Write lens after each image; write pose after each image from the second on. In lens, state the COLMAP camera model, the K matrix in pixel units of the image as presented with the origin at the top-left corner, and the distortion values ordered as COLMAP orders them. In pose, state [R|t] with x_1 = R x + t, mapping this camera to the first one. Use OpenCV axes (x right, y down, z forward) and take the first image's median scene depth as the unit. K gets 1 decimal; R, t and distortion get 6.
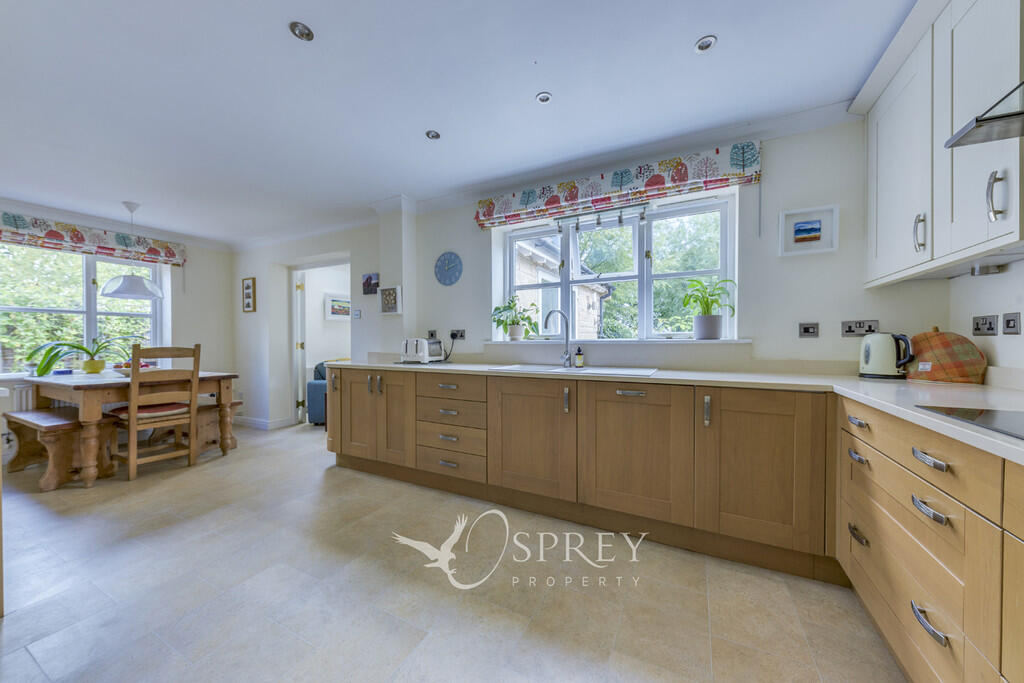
lens RADIAL K [[355.4, 0, 516.4], [0, 355.4, 342.3], [0, 0, 1]] dist [-0.001511, -0.000388]
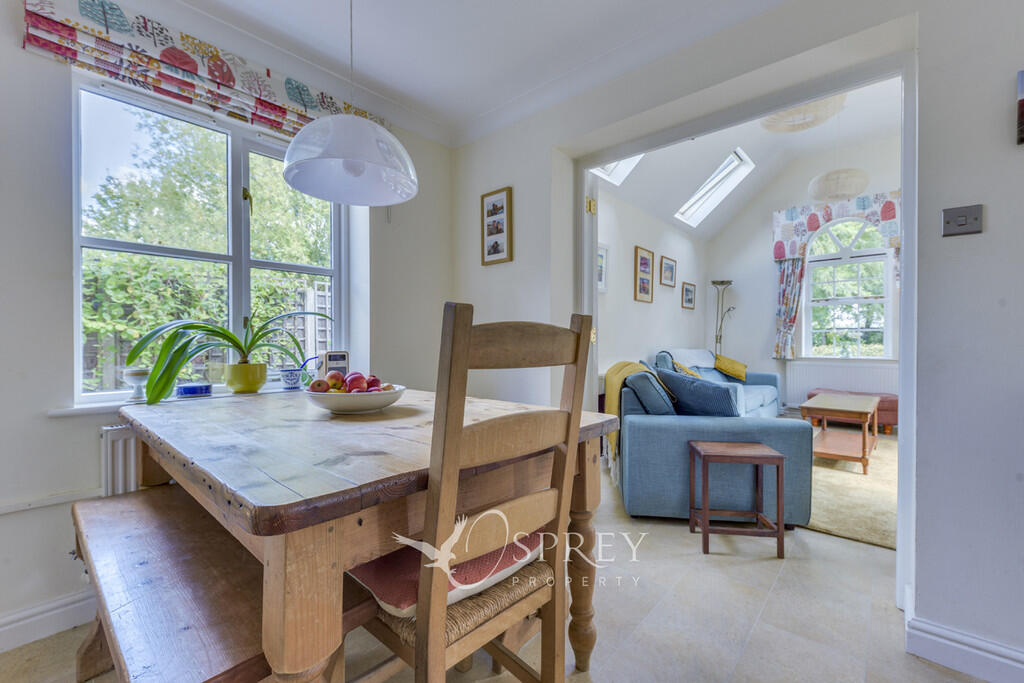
lens RADIAL K [[439.0, 0, 511.1], [0, 439.0, 343.4], [0, 0, 1]] dist [-0.001039, -0.000097]
pose [[0.963554, 0.003539, -0.267492, -0.699708], [-0.002114, 0.999982, 0.005613, 0.022103], [0.267507, -0.004843, 0.963544, 0.536260]]
